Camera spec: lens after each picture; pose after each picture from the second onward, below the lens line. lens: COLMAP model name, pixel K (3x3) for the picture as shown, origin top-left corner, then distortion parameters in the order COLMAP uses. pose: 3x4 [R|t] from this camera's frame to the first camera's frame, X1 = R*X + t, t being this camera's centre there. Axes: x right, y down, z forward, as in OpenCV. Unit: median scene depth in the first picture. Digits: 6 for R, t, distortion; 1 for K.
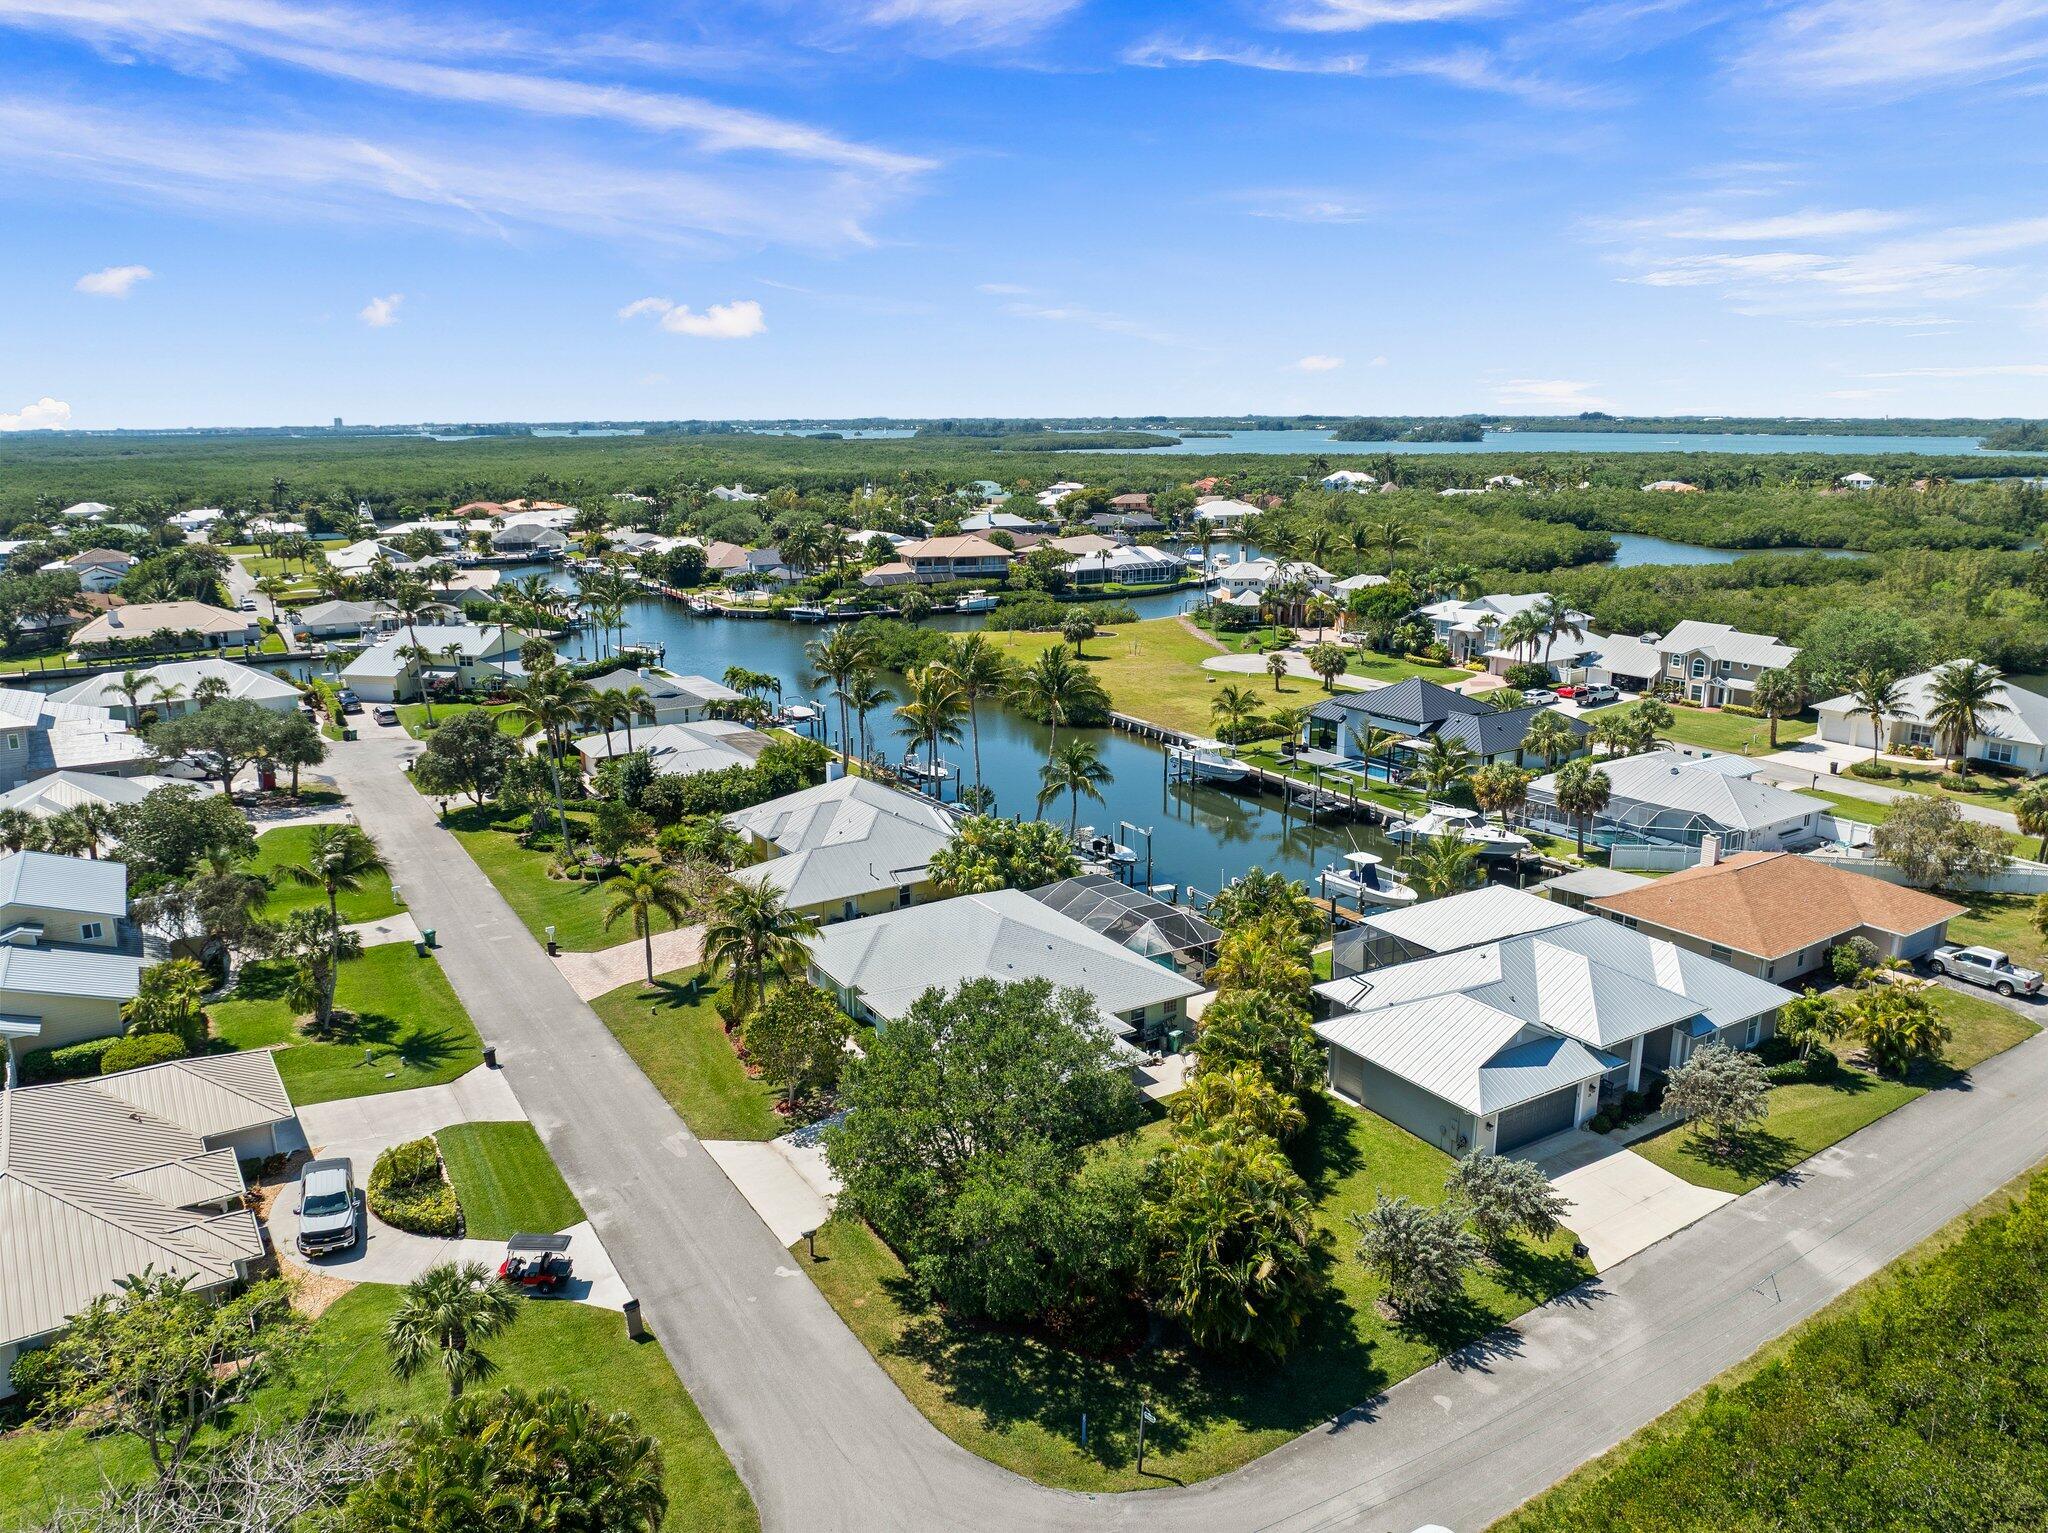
lens RADIAL K [[1443.8, 0, 1024.0], [0, 1443.8, 766.5], [0, 0, 1]] dist [-0.037213, -0.001660]
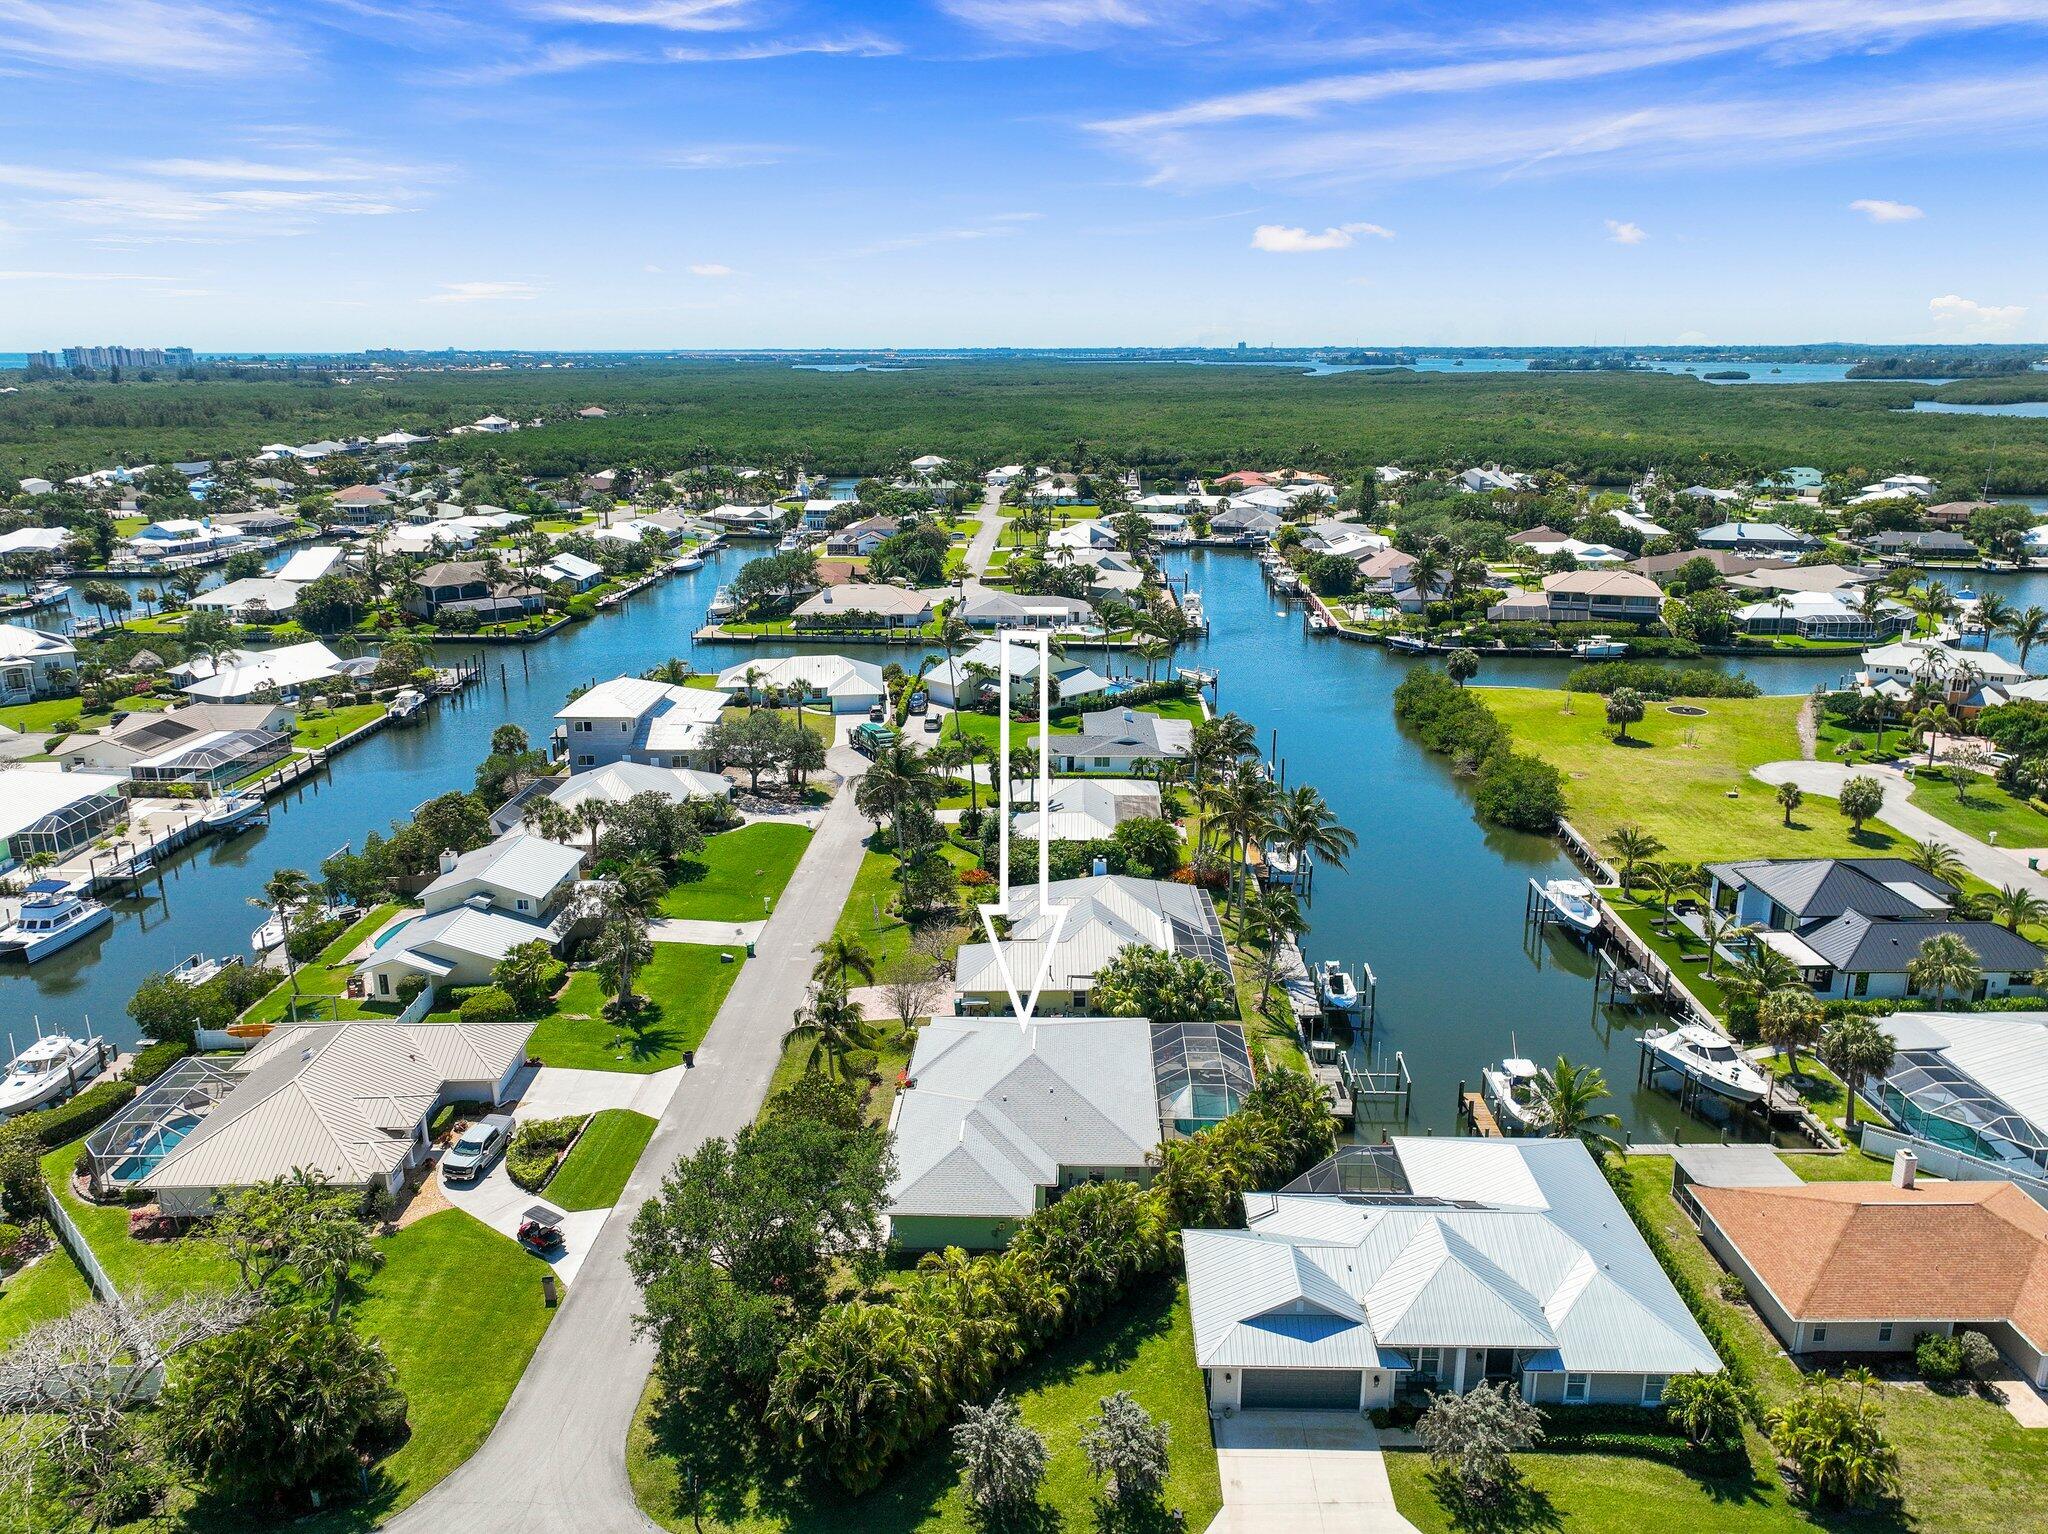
lens RADIAL K [[1480.3, 0, 1049.3], [0, 1480.3, 769.4], [0, 0, 1]] dist [0.000505, 0.000496]
pose [[0.843380, 0.153165, -0.515025, 0.367331], [-0.131051, 0.988200, 0.079281, -0.139423], [0.521091, 0.000630, 0.853501, -0.009810]]
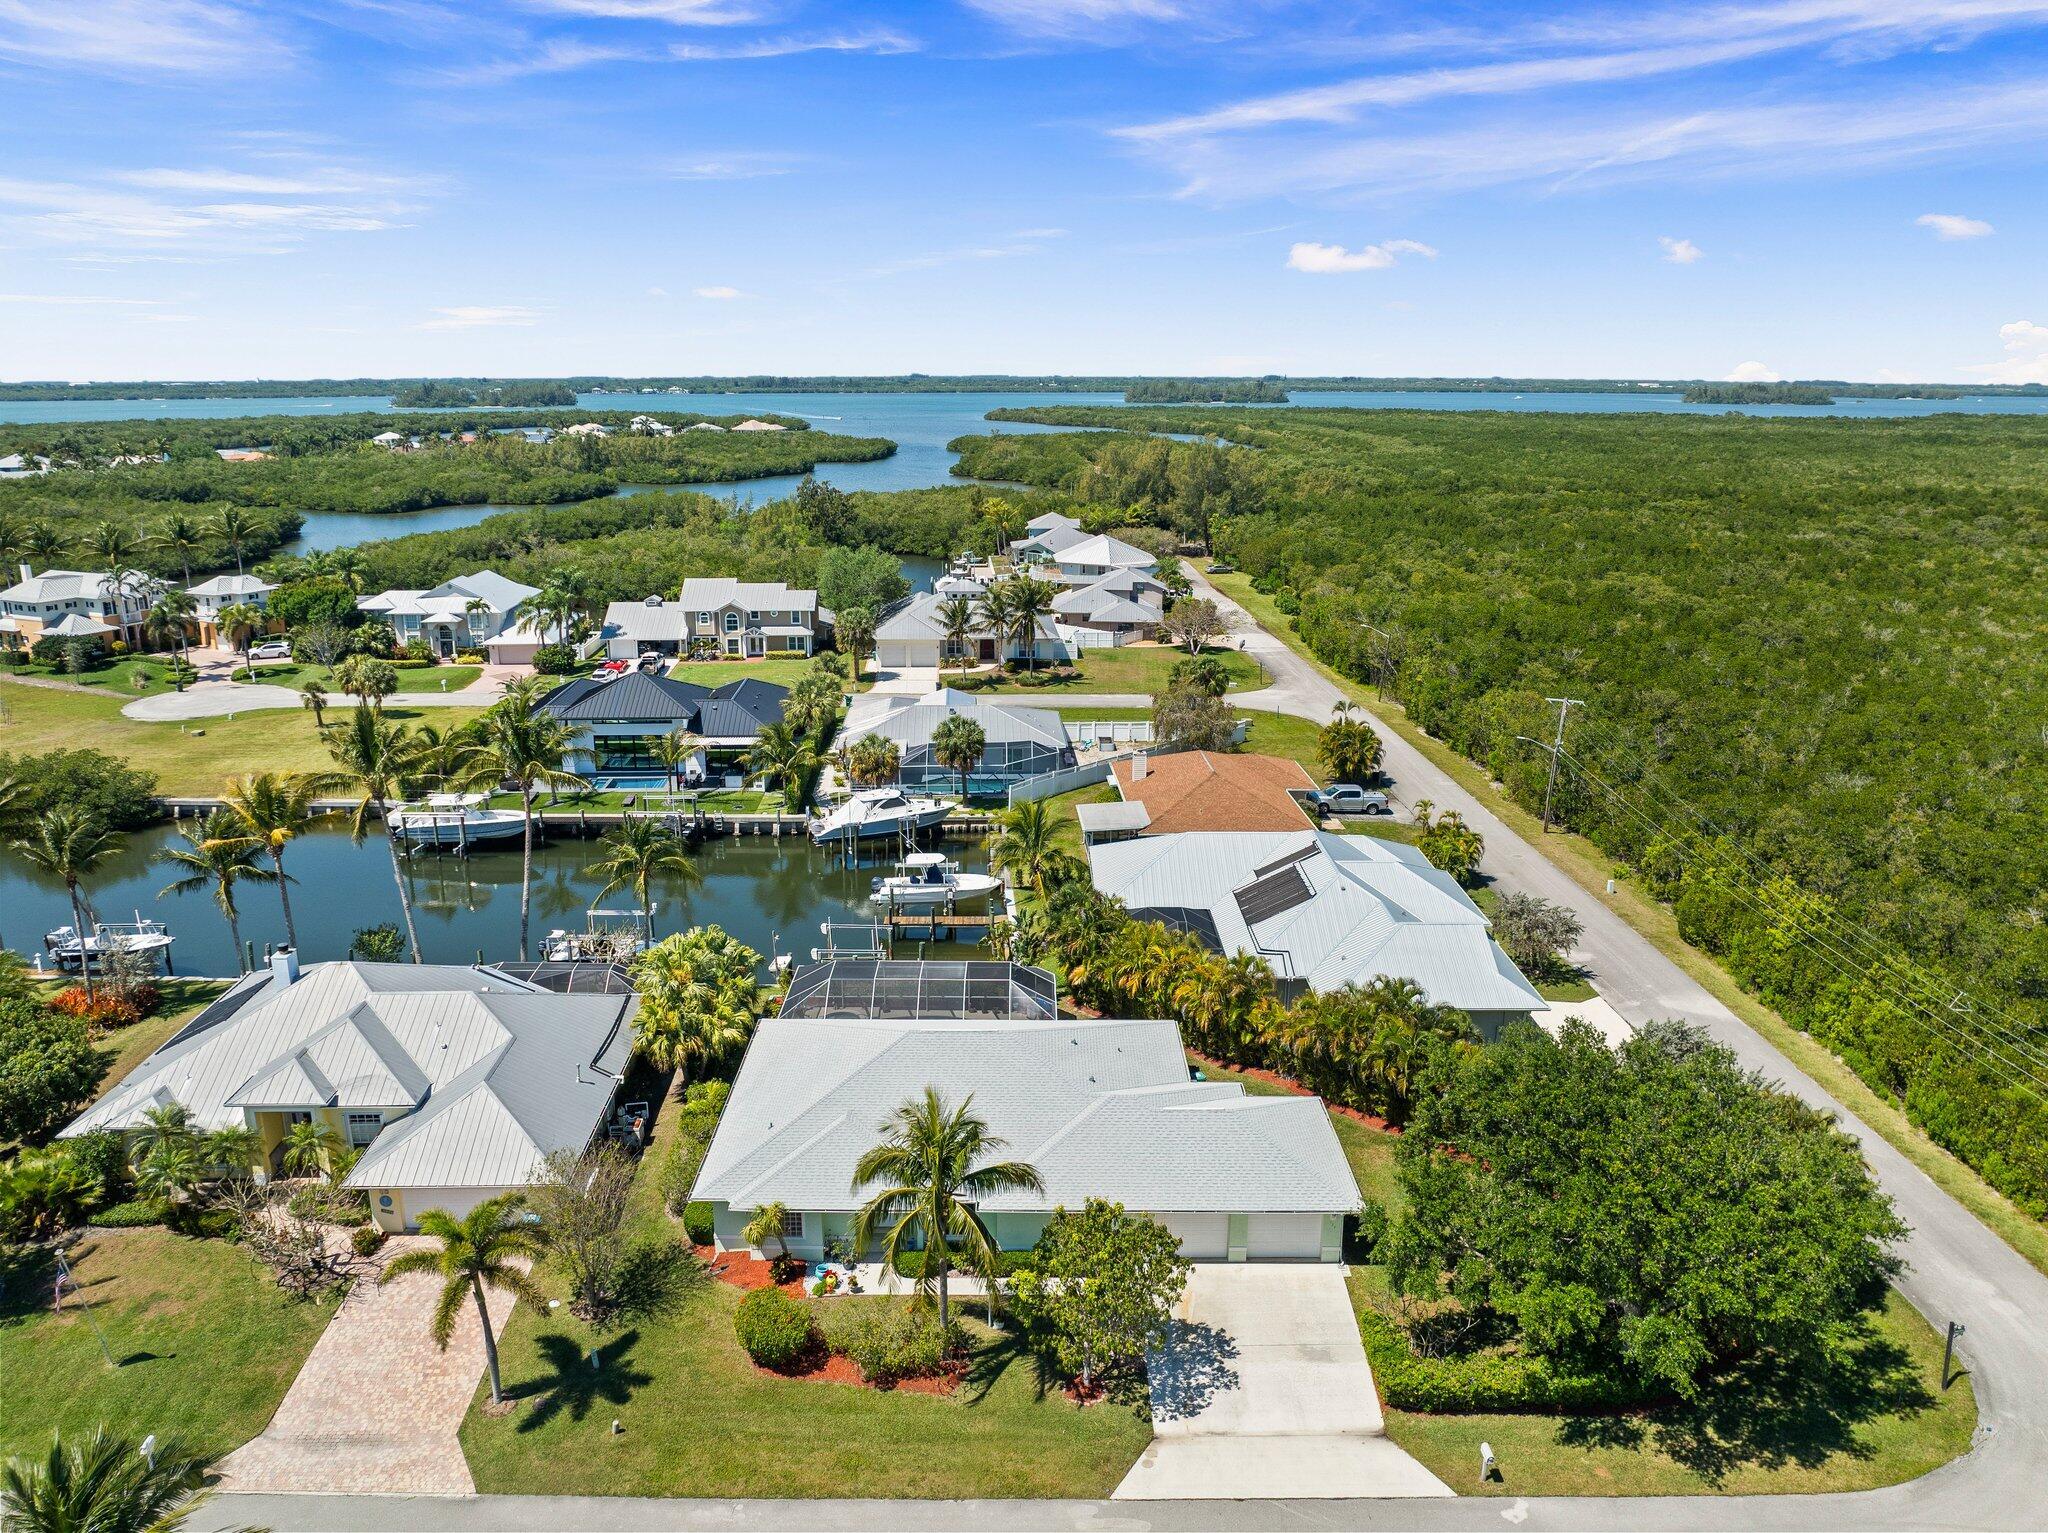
lens RADIAL K [[1431.7, 0, 1024.0], [0, 1431.7, 766.5], [0, 0, 1]] dist [-0.033631, -0.000147]
pose [[0.523821, -0.219563, 0.823046, -0.384410], [0.197842, 0.971148, 0.133157, -0.084152], [-0.828535, 0.093083, 0.552146, 0.355784]]
